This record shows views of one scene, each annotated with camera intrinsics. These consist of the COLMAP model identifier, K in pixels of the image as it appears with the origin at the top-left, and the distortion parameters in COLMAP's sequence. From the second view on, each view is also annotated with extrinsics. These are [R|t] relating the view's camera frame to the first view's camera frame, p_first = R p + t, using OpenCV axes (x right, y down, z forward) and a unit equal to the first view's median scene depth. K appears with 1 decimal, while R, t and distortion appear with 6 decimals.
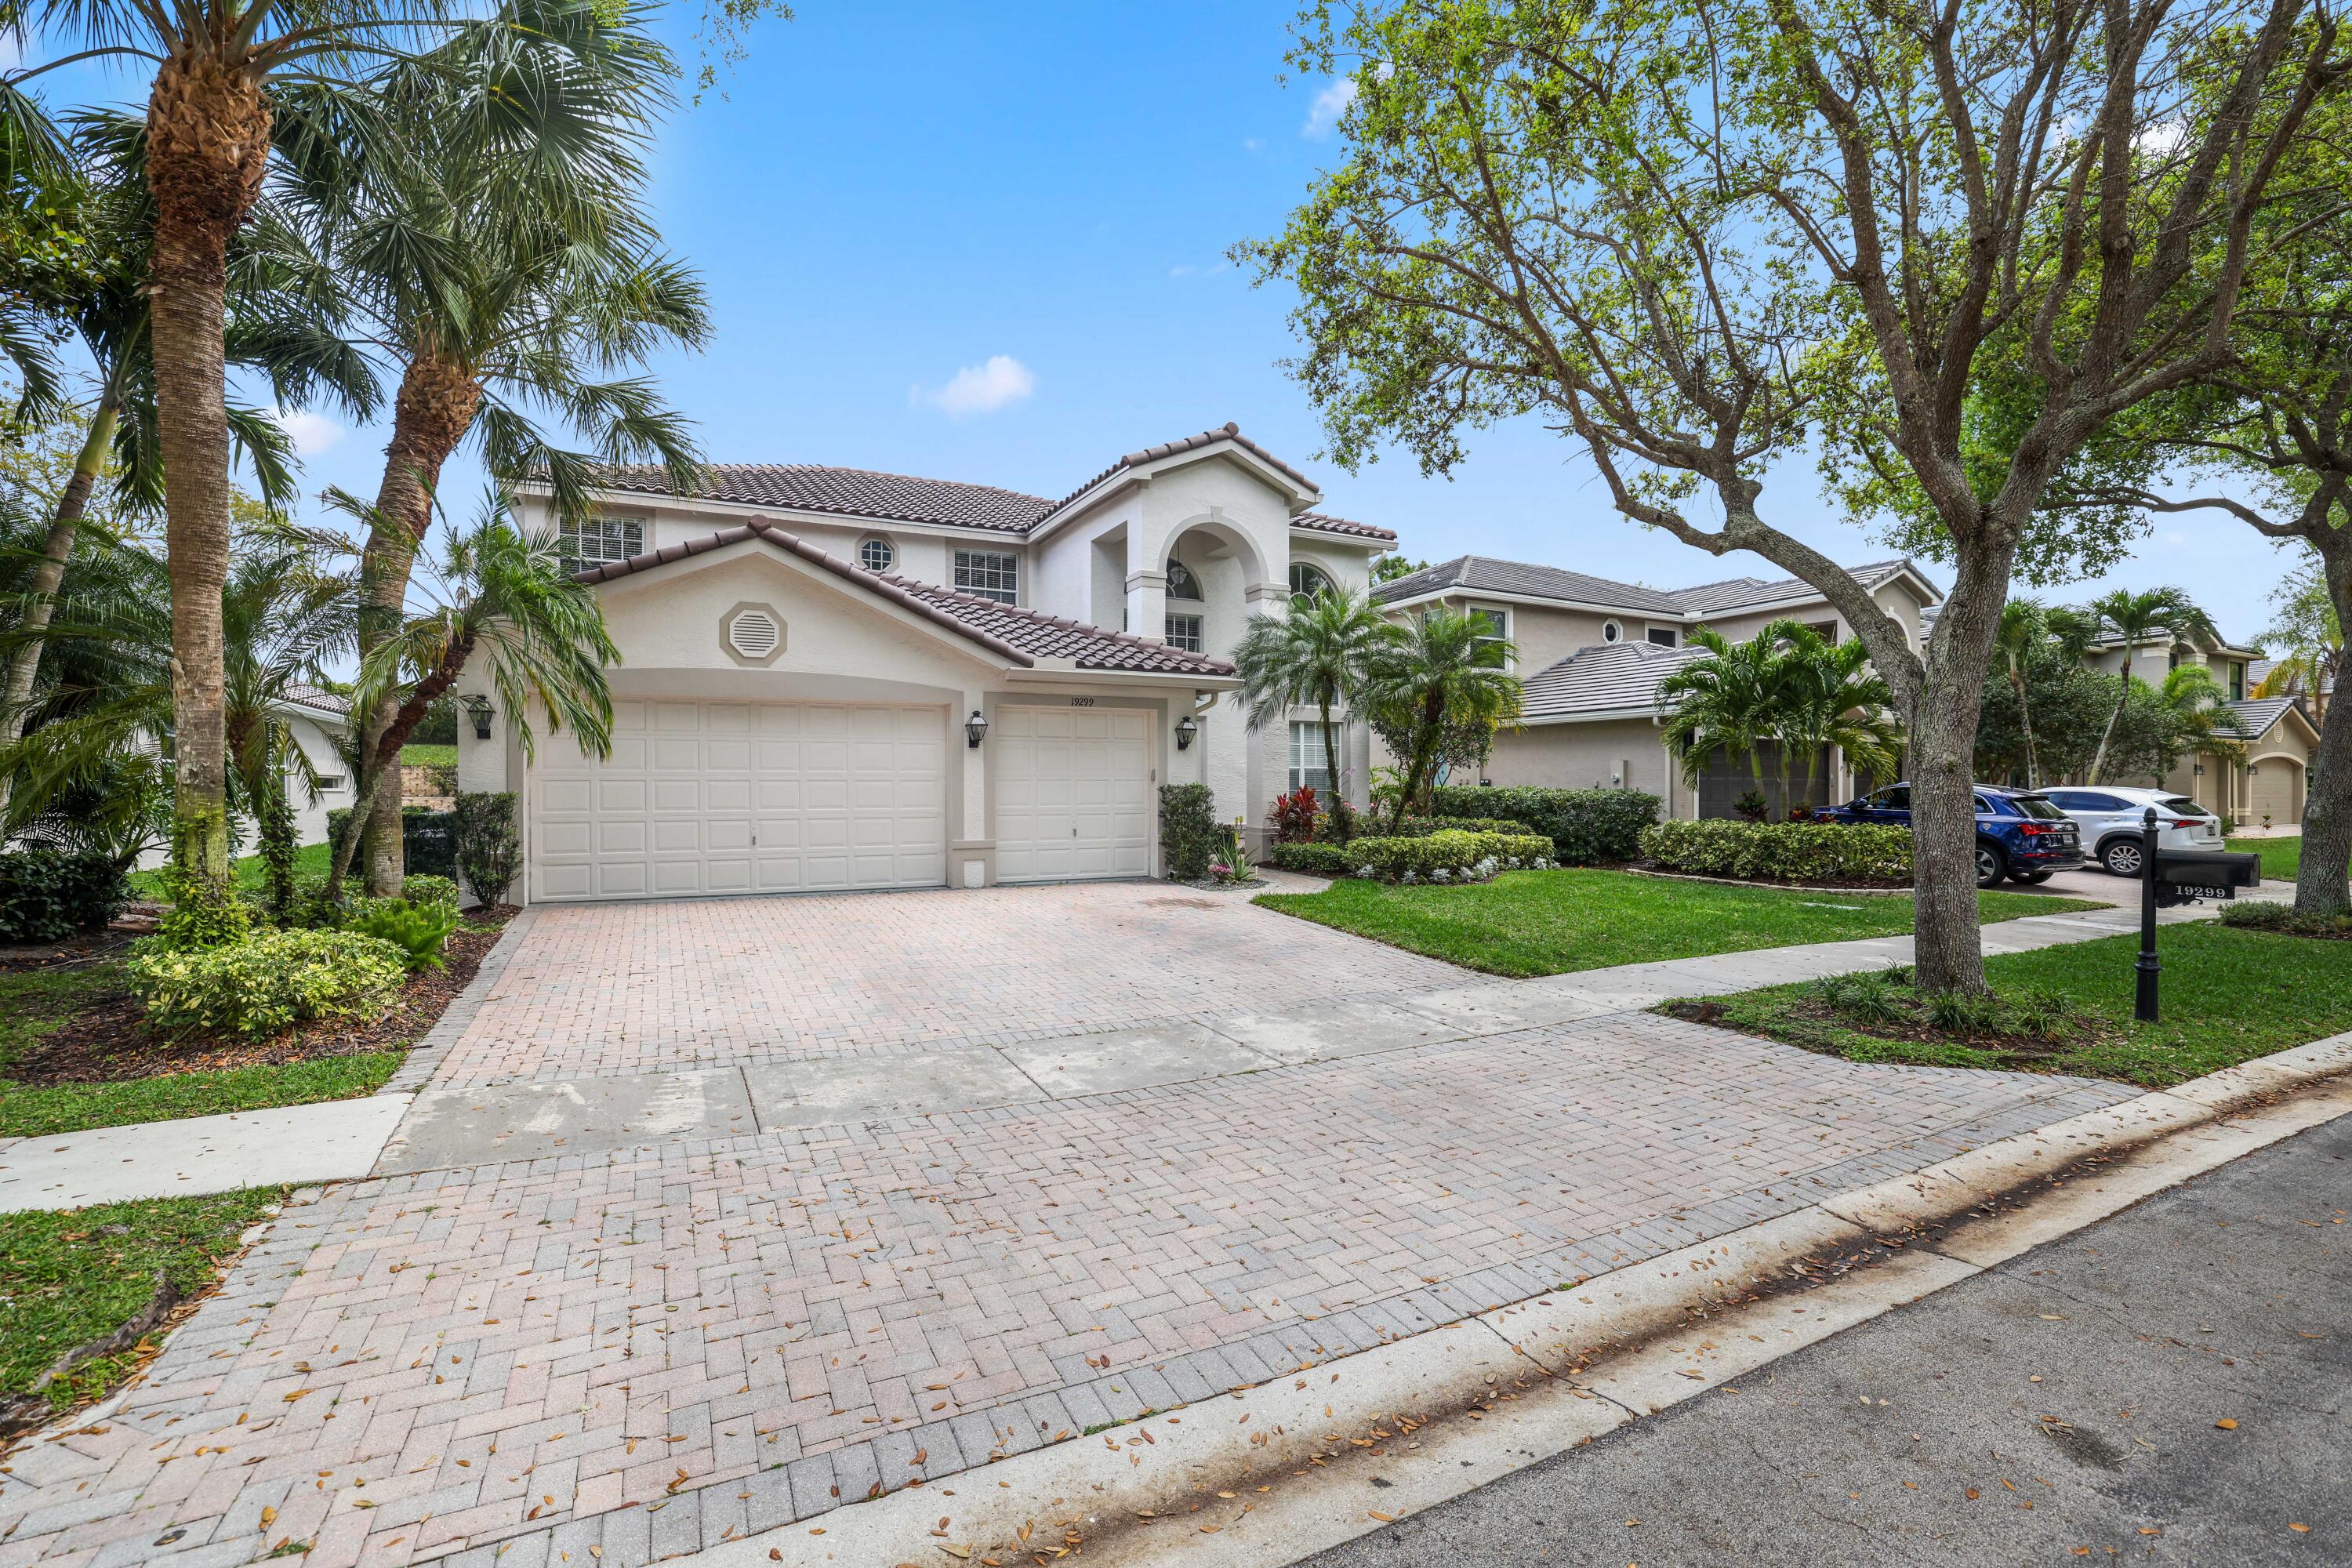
lens RADIAL K [[1030.5, 0, 1181.1], [0, 1030.5, 793.1], [0, 0, 1]] dist [-0.052172, 0.017064]
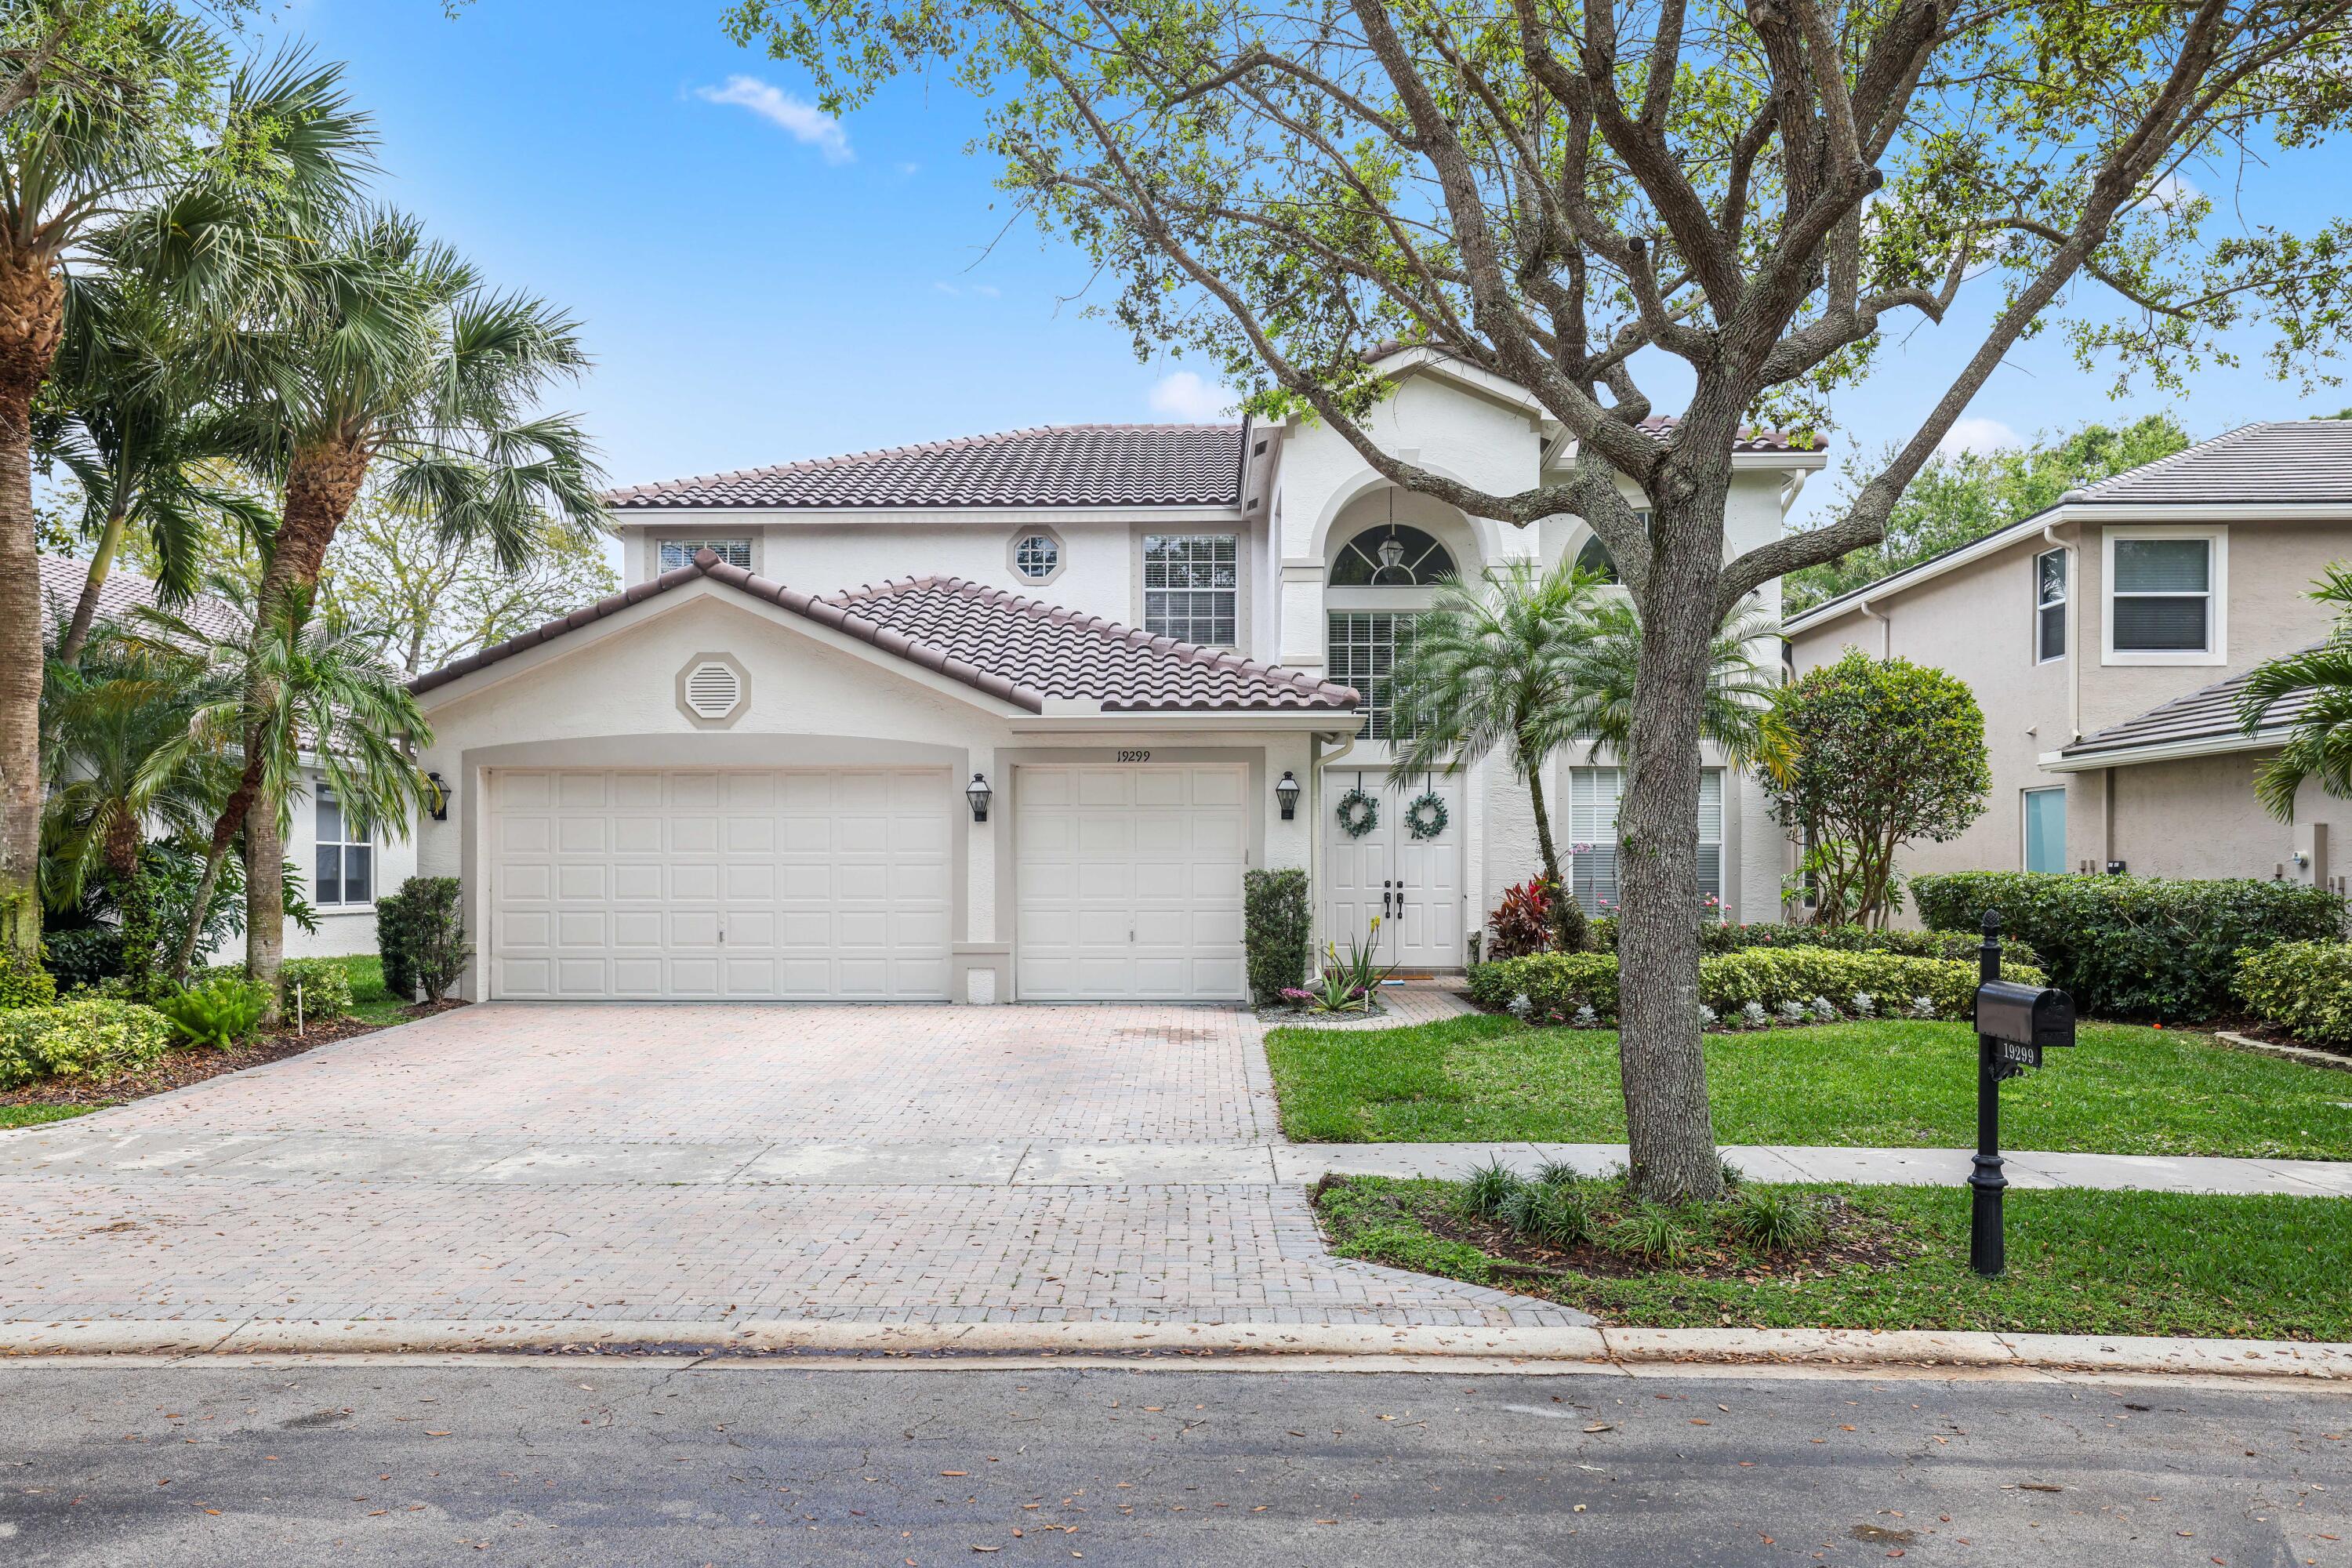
lens RADIAL K [[1744.7, 0, 1168.9], [0, 1744.7, 855.4], [0, 0, 1]] dist [0.007693, 0.043235]
pose [[0.880597, -0.003473, -0.473853, 0.536098], [-0.004468, 0.999868, -0.015631, 0.000531], [0.473845, 0.015882, 0.880465, -0.074977]]
